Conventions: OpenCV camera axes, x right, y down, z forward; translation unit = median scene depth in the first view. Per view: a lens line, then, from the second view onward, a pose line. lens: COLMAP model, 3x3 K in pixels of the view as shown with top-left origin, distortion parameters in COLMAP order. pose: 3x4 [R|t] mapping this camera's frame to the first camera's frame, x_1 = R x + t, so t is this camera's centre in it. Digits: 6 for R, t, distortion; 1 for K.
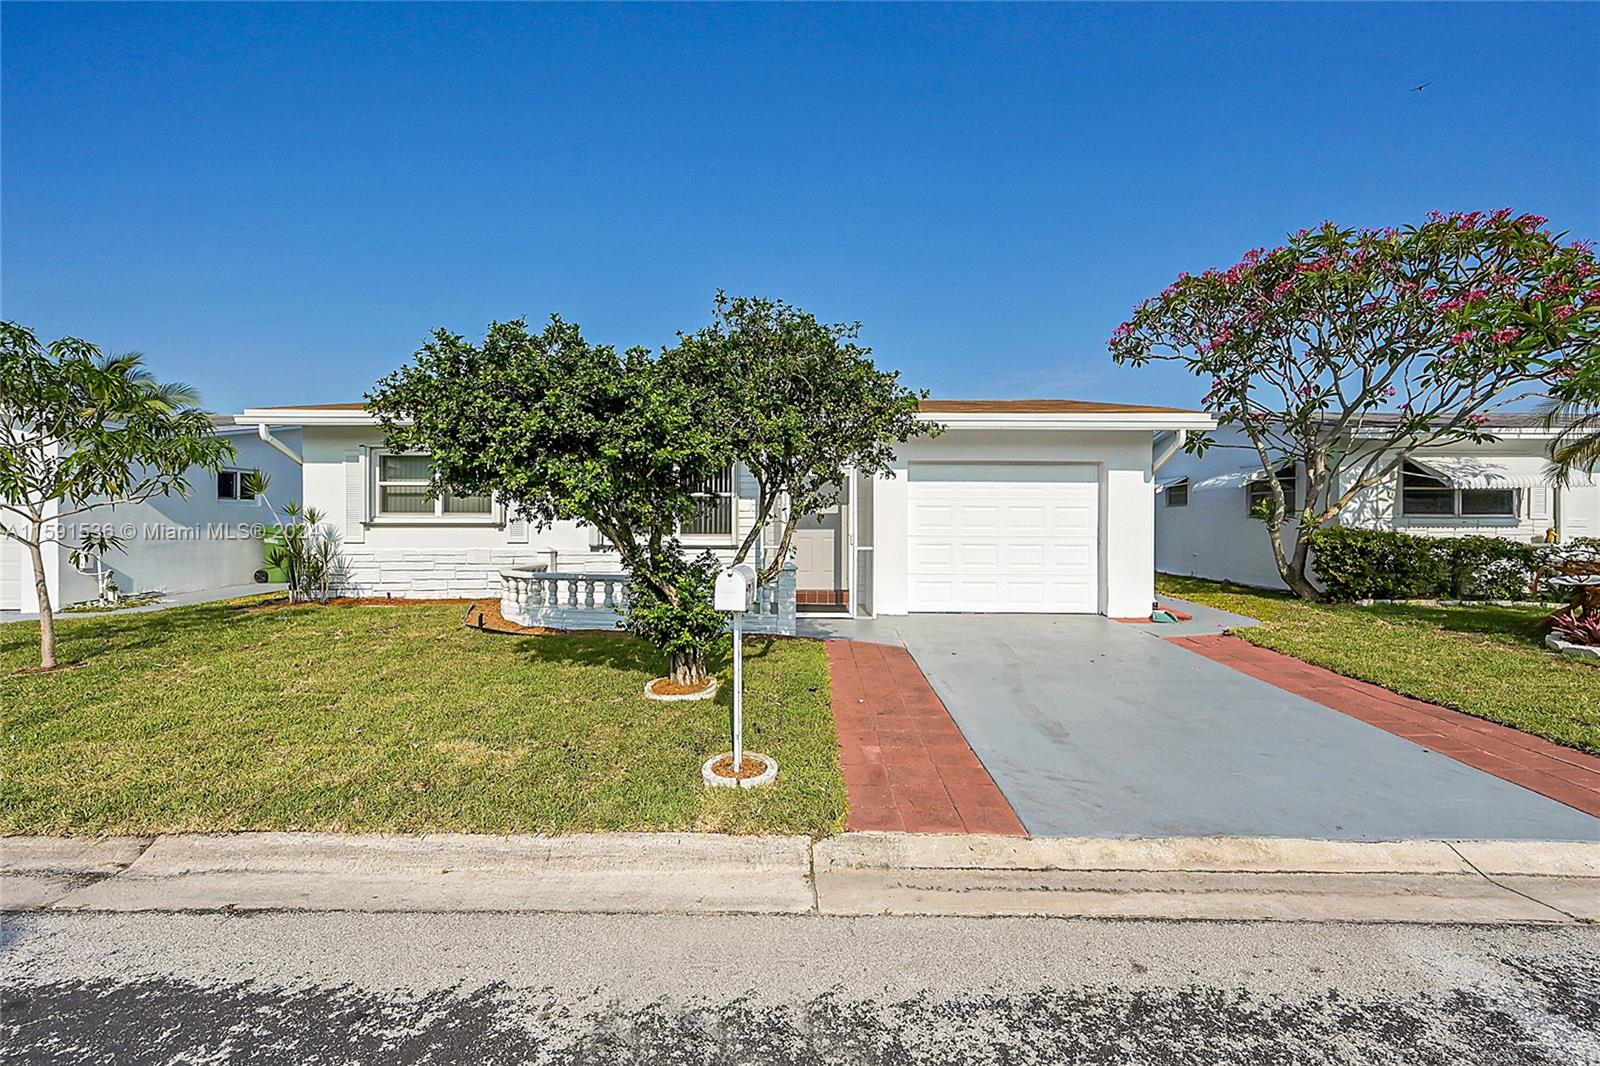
lens RADIAL K [[662.9, 0, 855.8], [0, 662.9, 524.7], [0, 0, 1]] dist [0.001075, 0.000602]
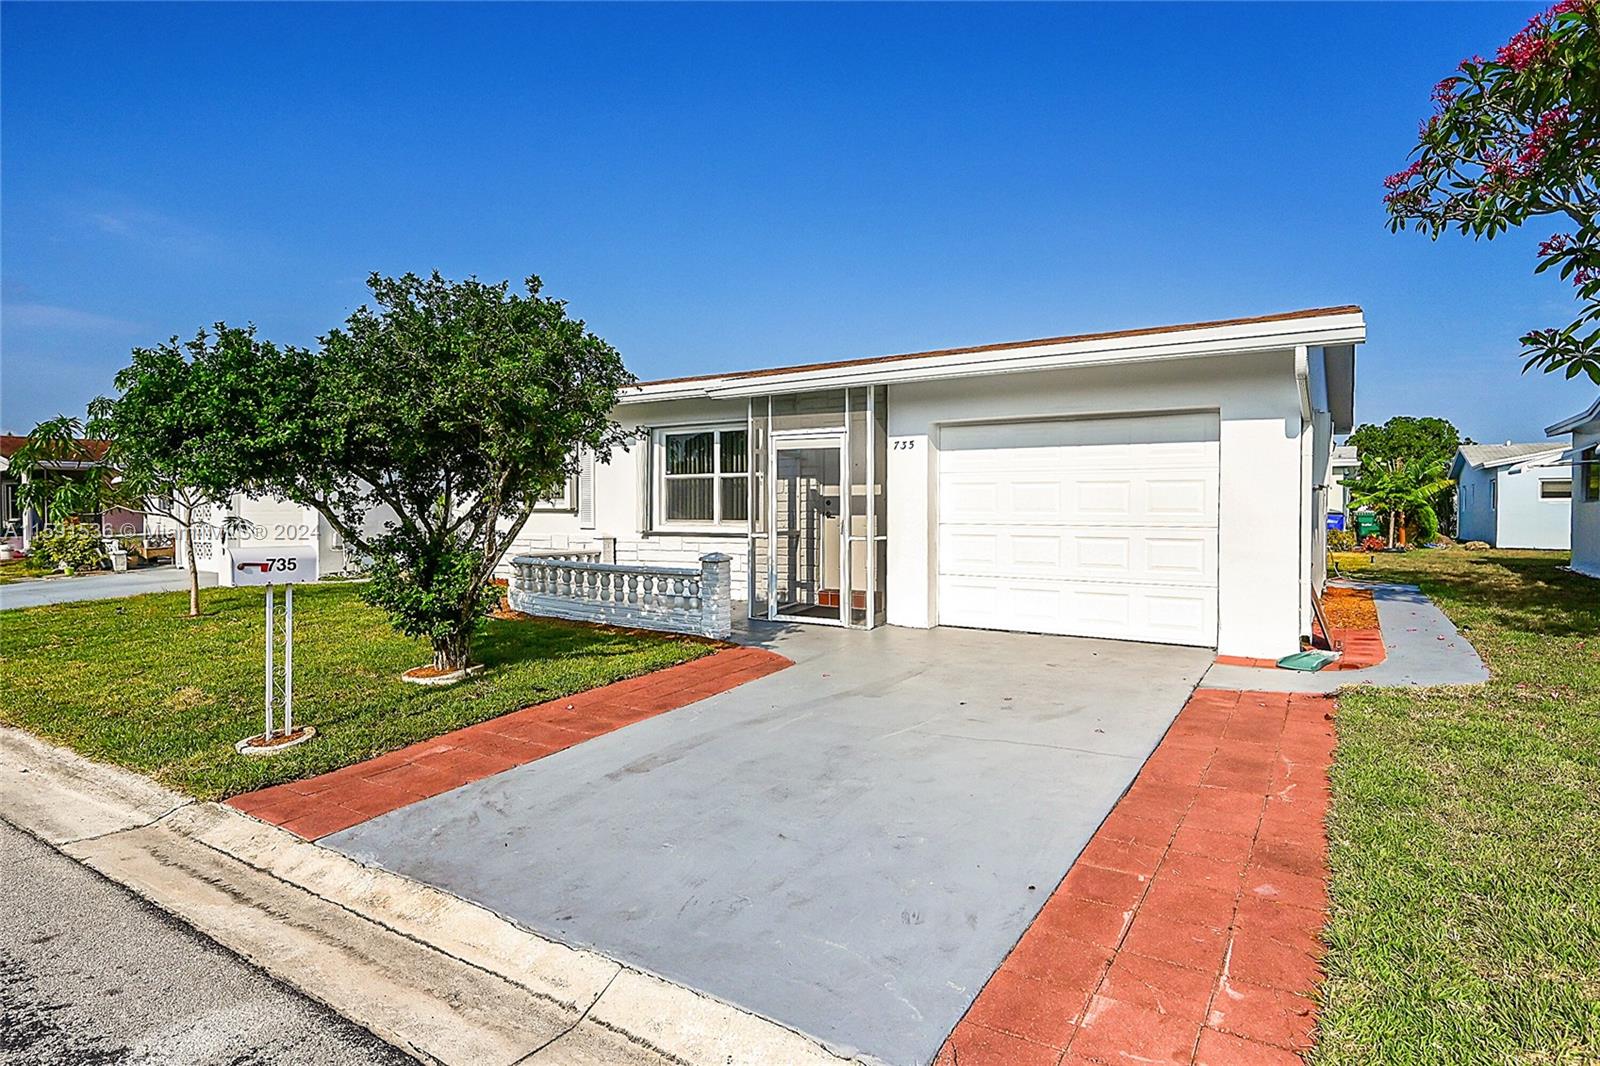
lens RADIAL K [[836.9, 0, 799.6], [0, 836.9, 527.6], [0, 0, 1]] dist [0.000772, -0.001031]
pose [[0.855109, 0.007766, -0.518390, 0.909893], [0.002136, 0.999827, 0.018502, 0.007251], [0.518443, -0.016928, 0.854944, 0.226481]]
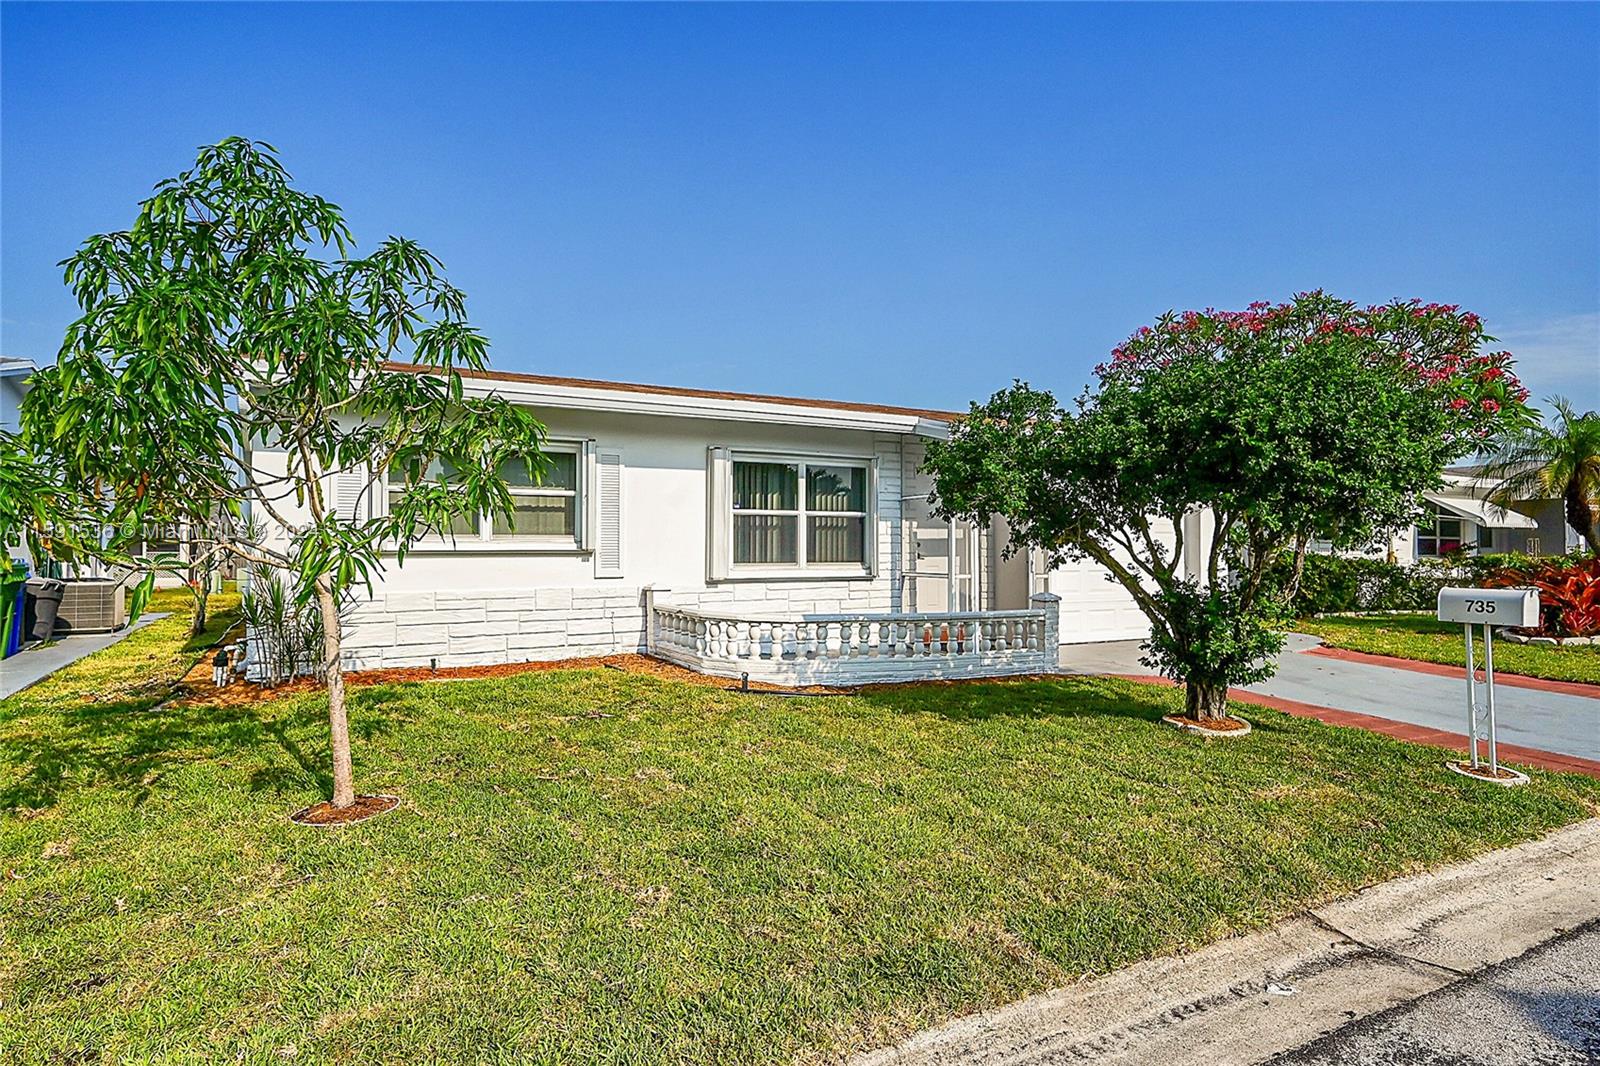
lens RADIAL K [[836.9, 0, 799.6], [0, 836.9, 527.6], [0, 0, 1]] dist [0.000772, -0.001031]
pose [[0.890310, 0.008703, 0.455272, -1.605069], [0.003442, 0.999660, -0.025840, -0.006157], [-0.455342, 0.024573, 0.889977, 0.237636]]
